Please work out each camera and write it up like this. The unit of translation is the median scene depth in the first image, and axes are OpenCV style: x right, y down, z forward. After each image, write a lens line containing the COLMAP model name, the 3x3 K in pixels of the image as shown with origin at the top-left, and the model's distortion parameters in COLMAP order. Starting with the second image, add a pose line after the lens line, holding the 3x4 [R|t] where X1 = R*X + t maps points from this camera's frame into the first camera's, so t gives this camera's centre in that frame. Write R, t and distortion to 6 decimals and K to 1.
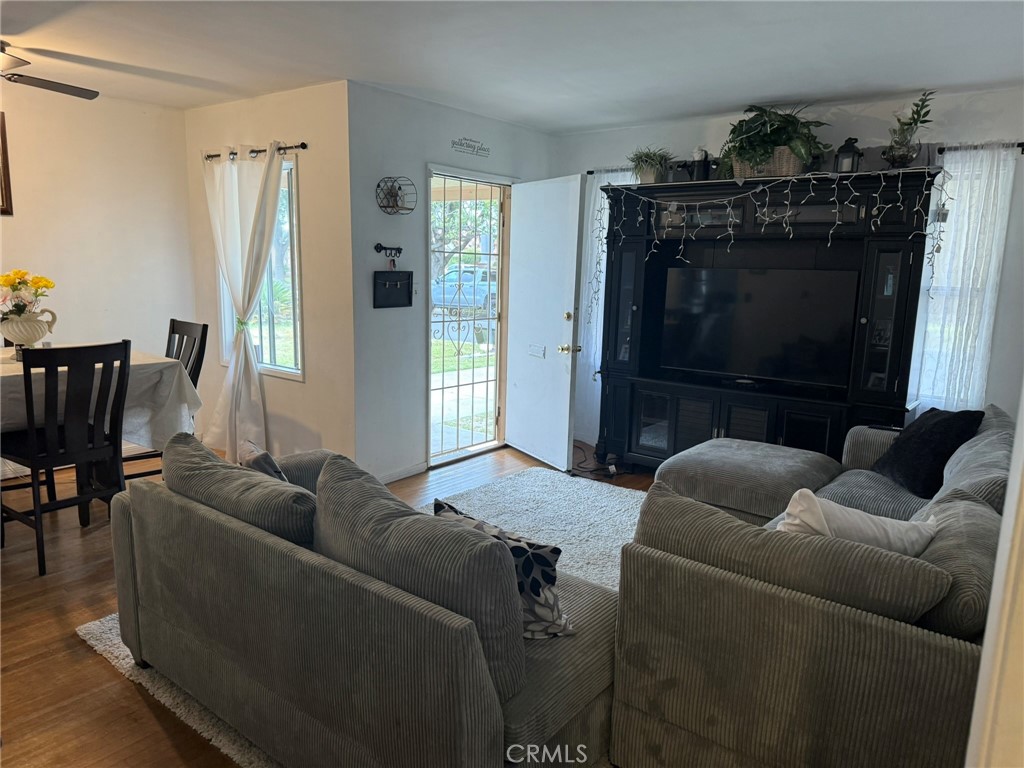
lens RADIAL K [[705.6, 0, 510.2], [0, 705.6, 390.1], [0, 0, 1]] dist [0.062773, -0.075509]
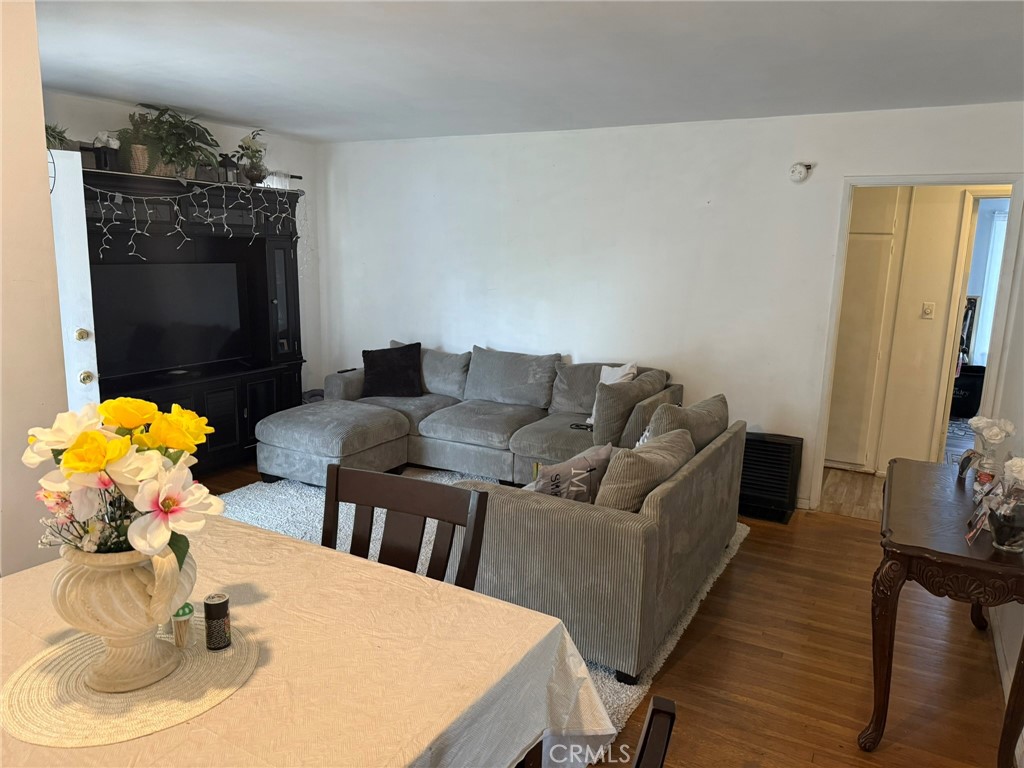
lens RADIAL K [[705.6, 0, 510.2], [0, 705.6, 390.1], [0, 0, 1]] dist [0.062773, -0.075509]
pose [[-0.131398, -0.221075, 0.966365, -0.994161], [0.149880, 0.959180, 0.239811, -0.215917], [-0.979934, 0.176349, -0.092900, 0.823281]]
